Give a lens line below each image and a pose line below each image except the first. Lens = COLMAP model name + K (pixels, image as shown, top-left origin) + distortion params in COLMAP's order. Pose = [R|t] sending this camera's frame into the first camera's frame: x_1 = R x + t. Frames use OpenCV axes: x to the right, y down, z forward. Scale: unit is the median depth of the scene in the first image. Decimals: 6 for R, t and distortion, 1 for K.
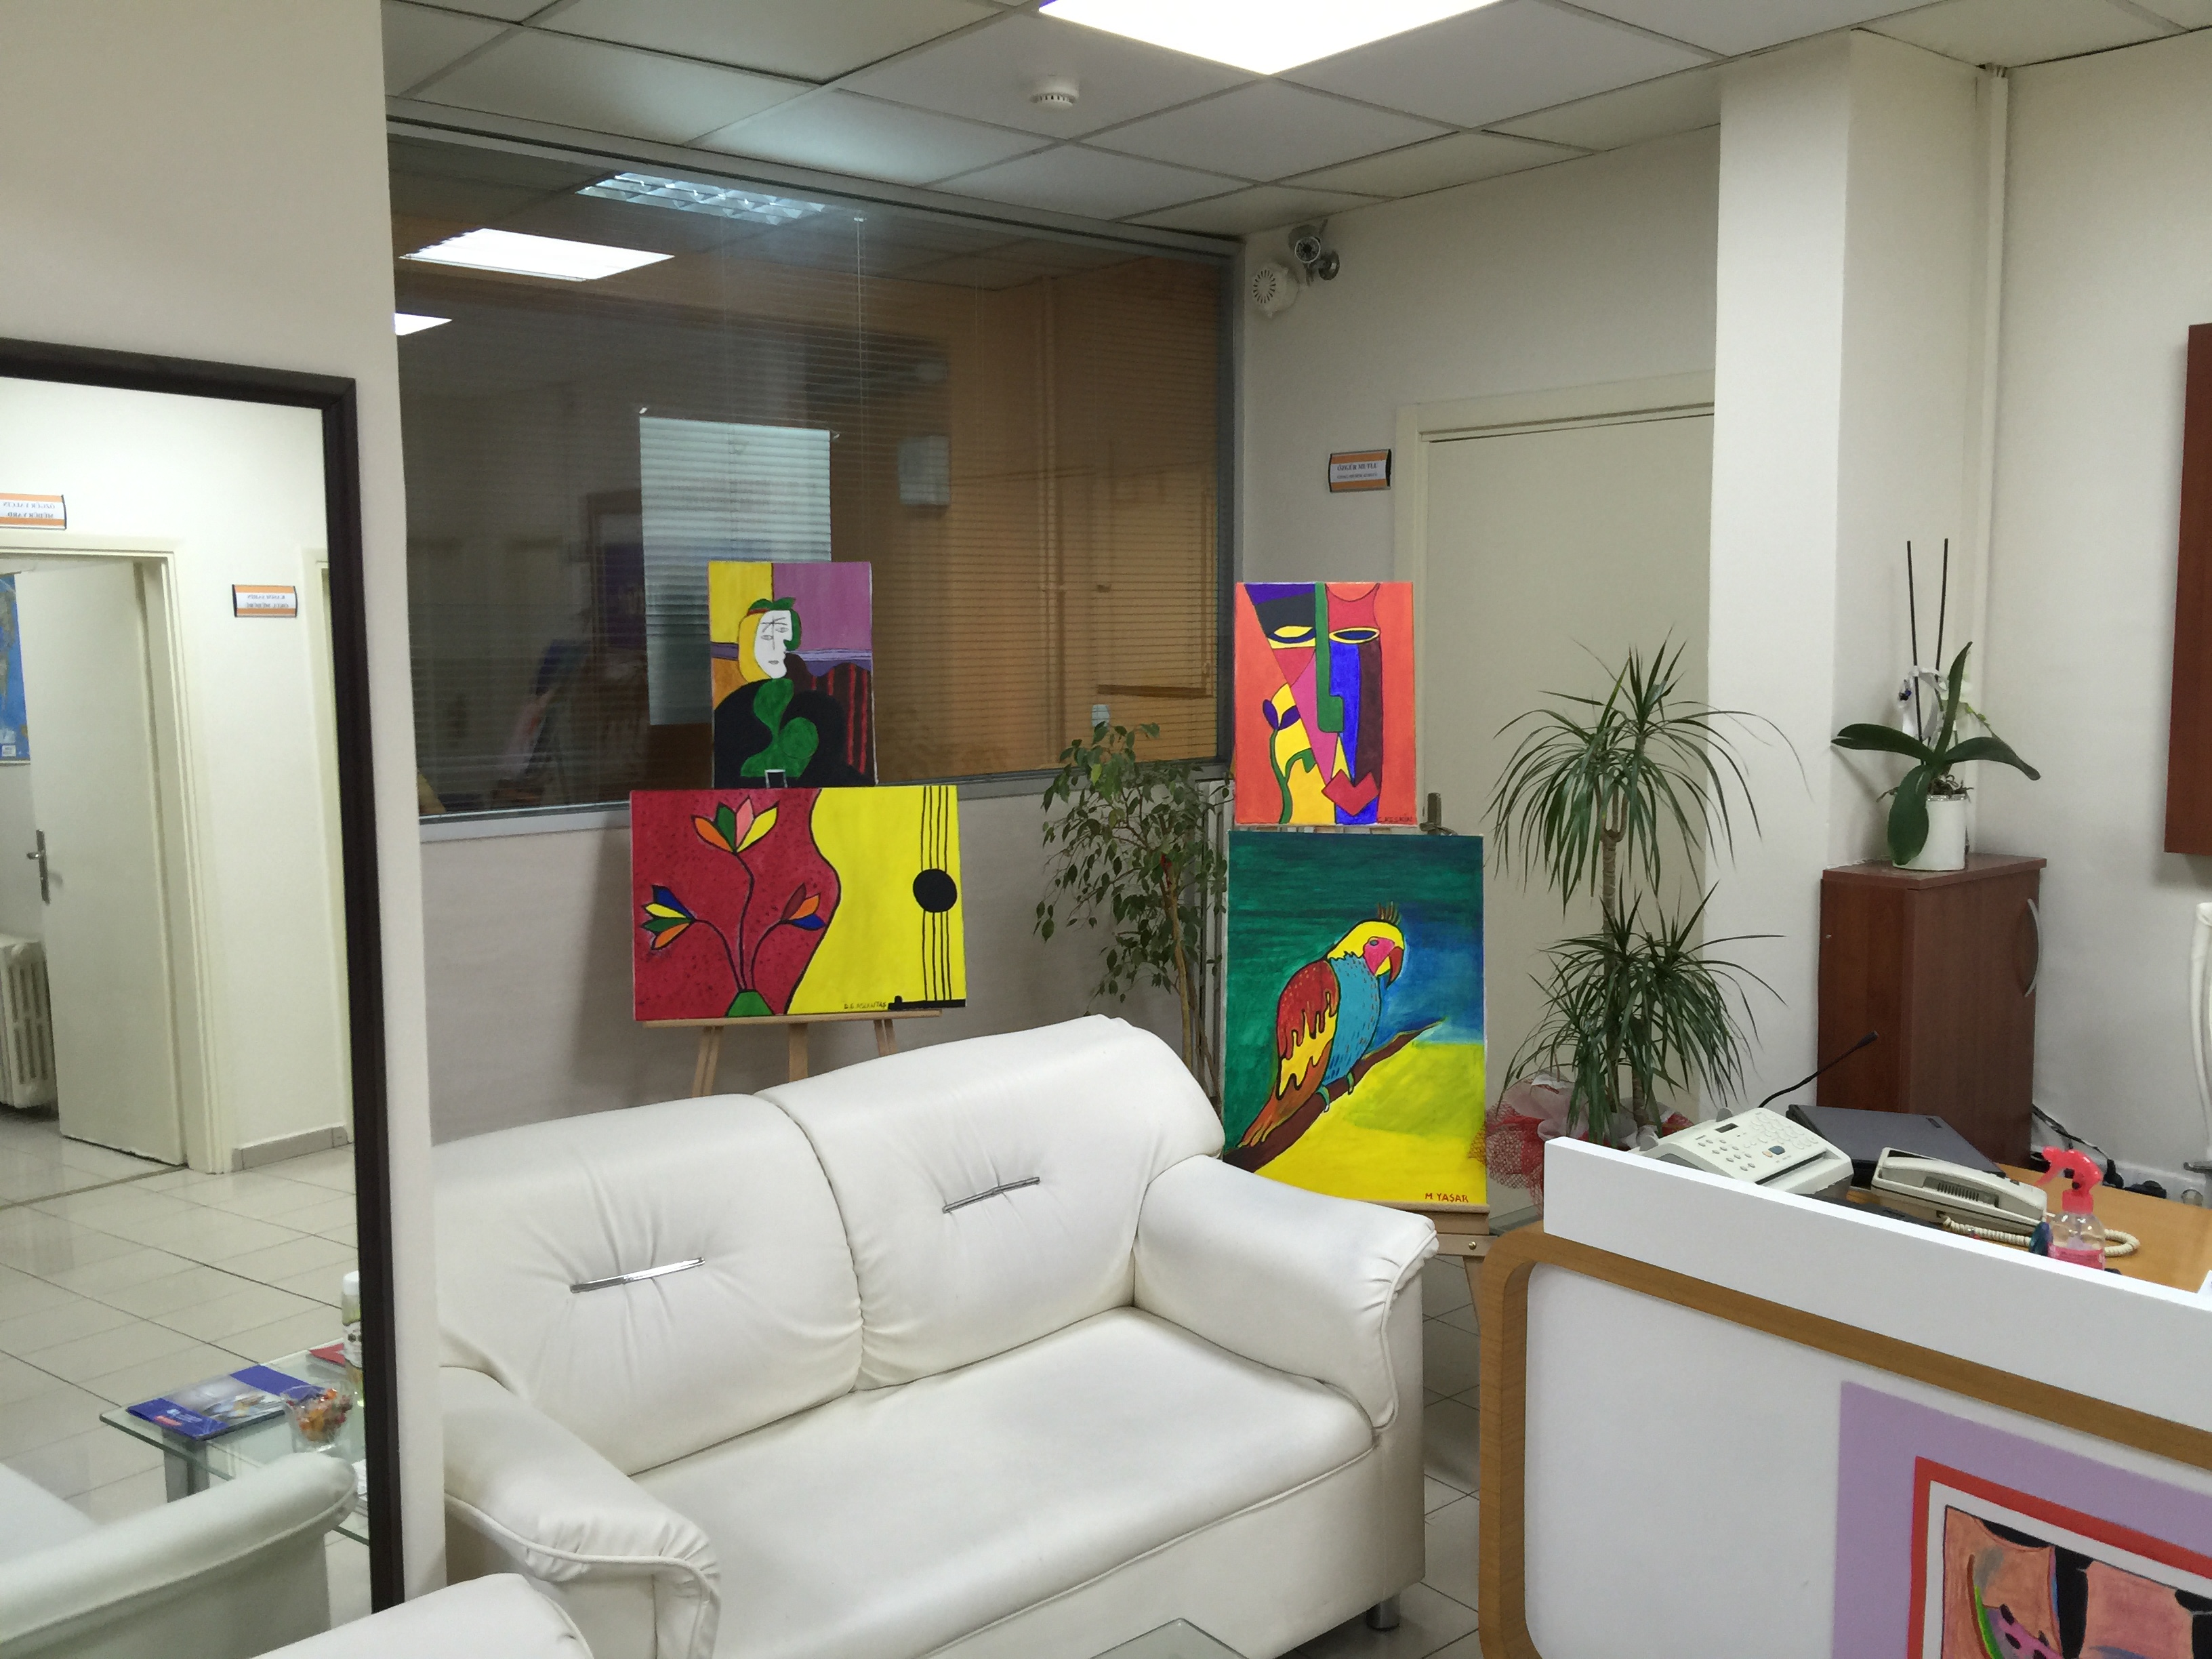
lens RADIAL K [[1802.2, 0, 1106.0], [0, 1802.2, 829.5], [0, 0, 1]] dist [-0.038330, -0.010346]
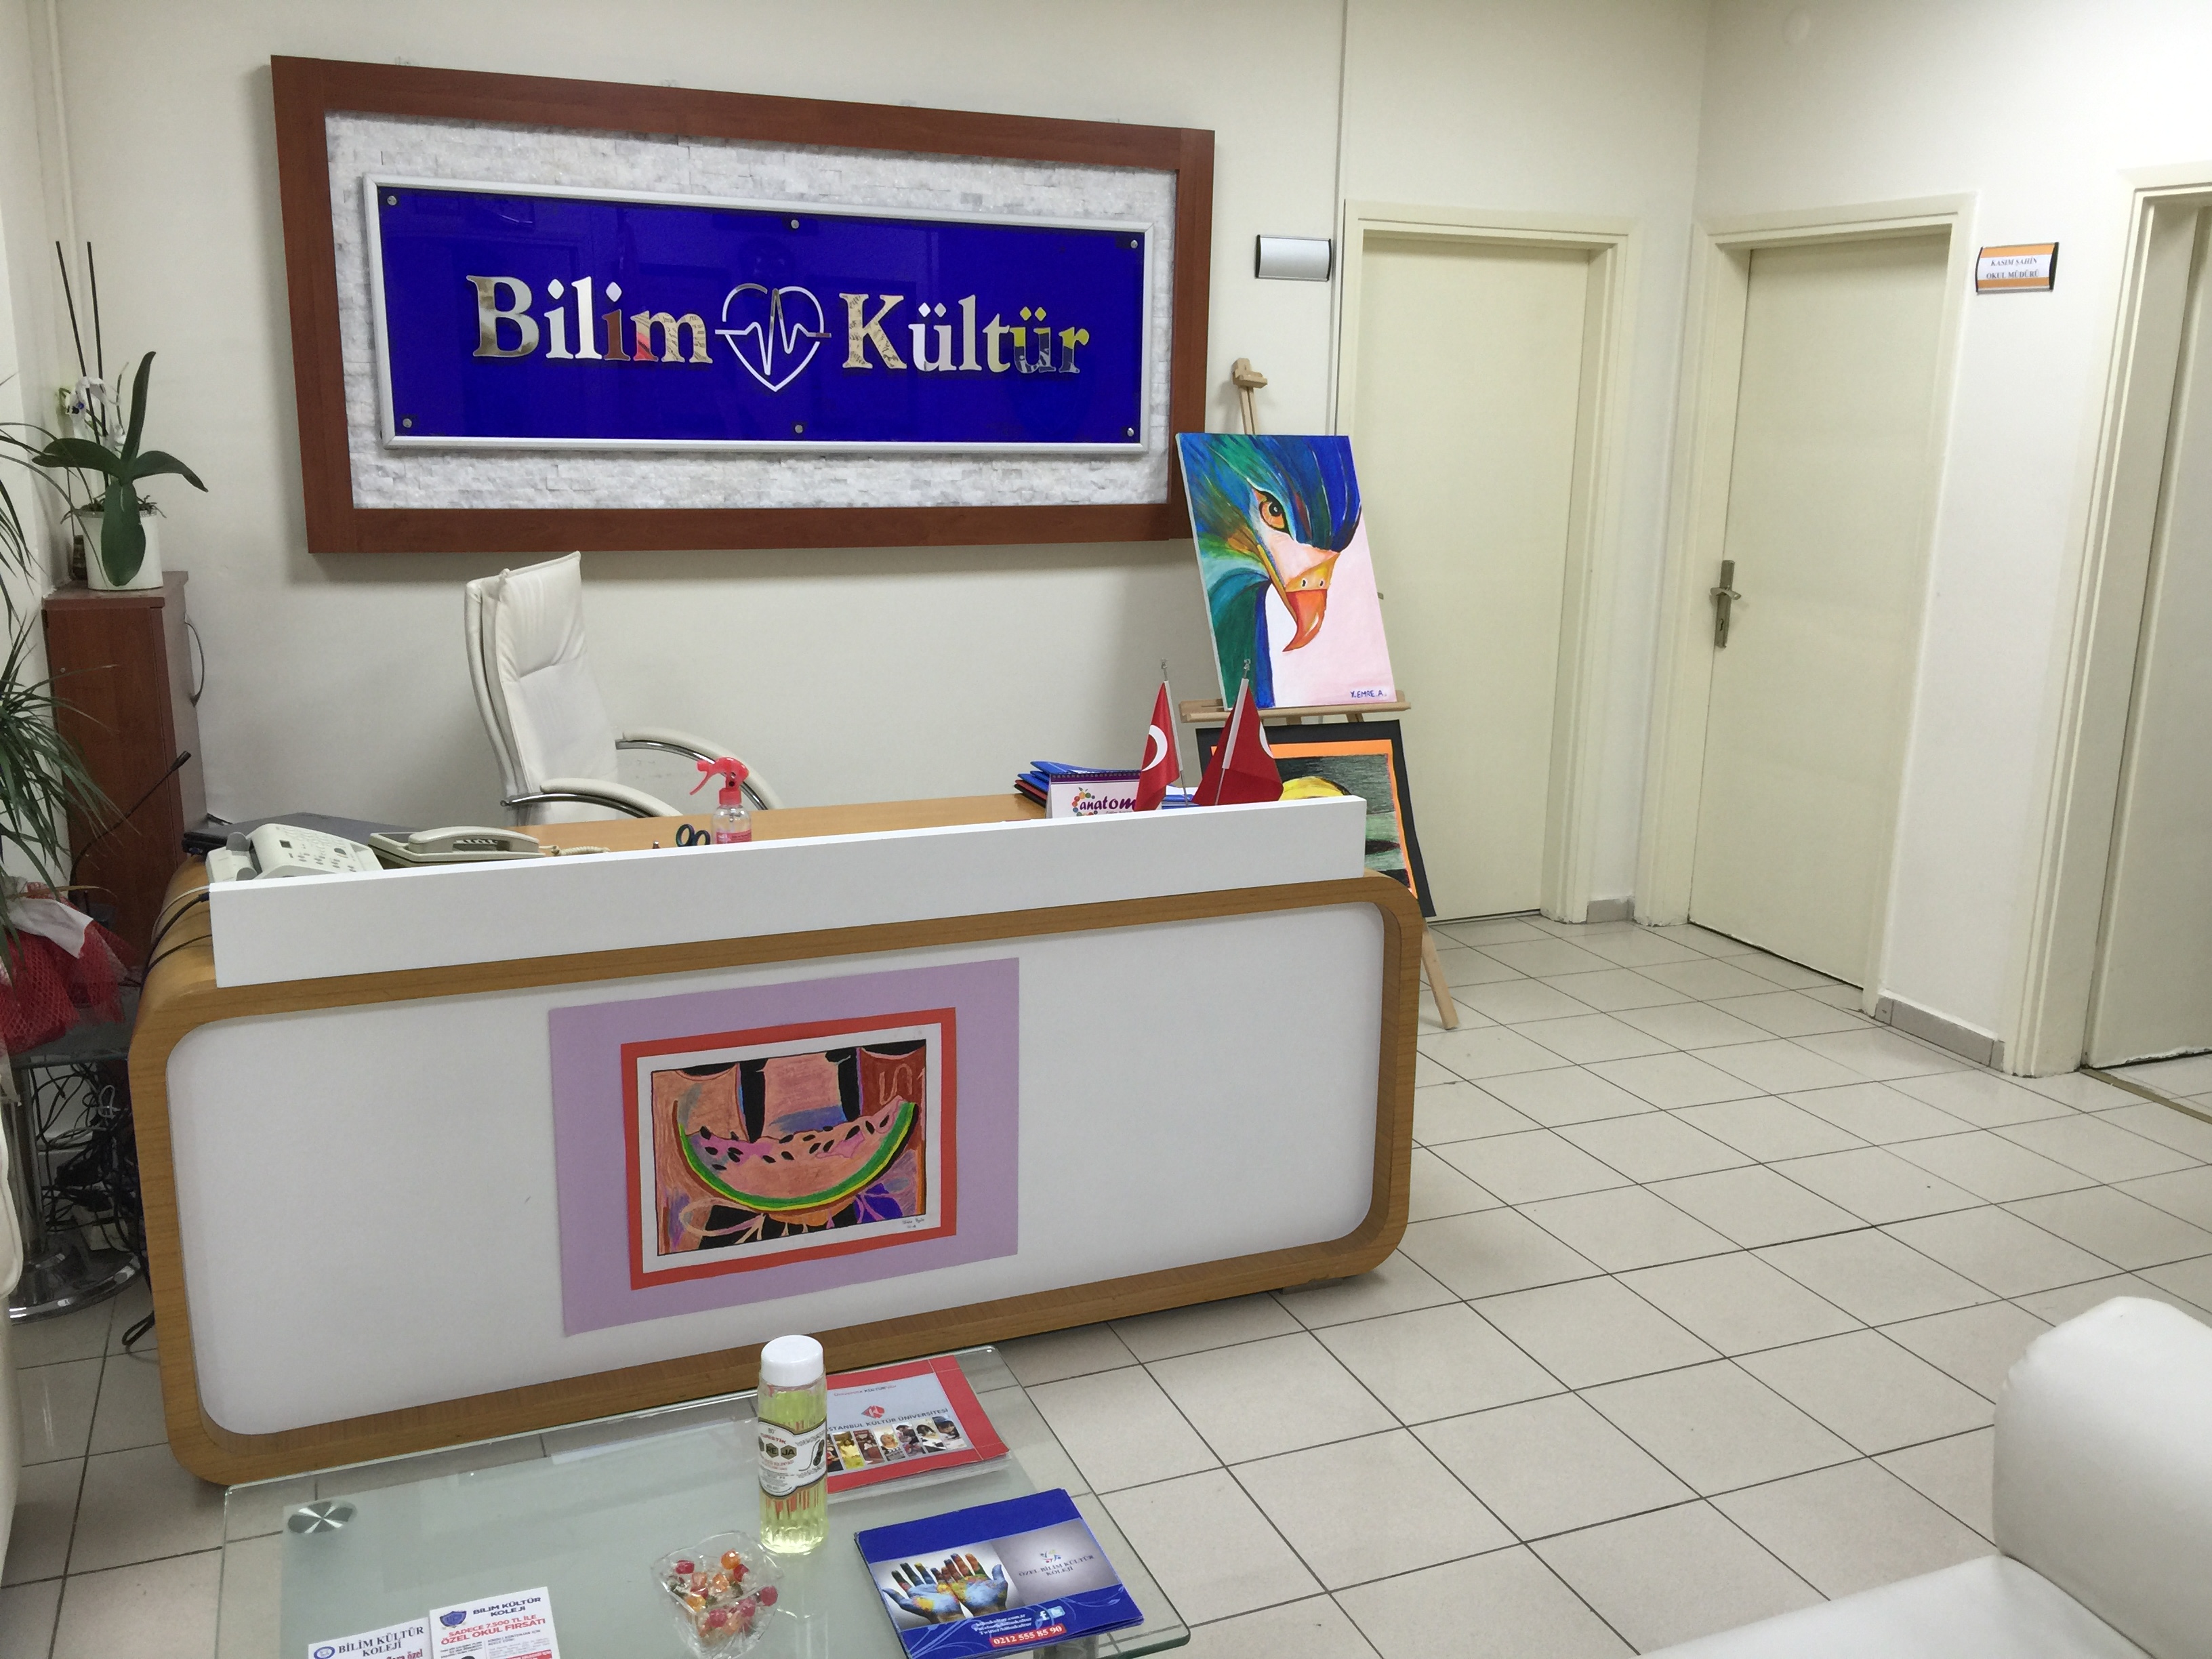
lens RADIAL K [[1802.2, 0, 1106.0], [0, 1802.2, 829.5], [0, 0, 1]] dist [-0.038330, -0.010346]
pose [[0.273199, -0.218600, 0.936791, -0.575234], [0.077208, 0.975679, 0.205158, -0.012061], [-0.958854, 0.016279, 0.283432, 0.352726]]
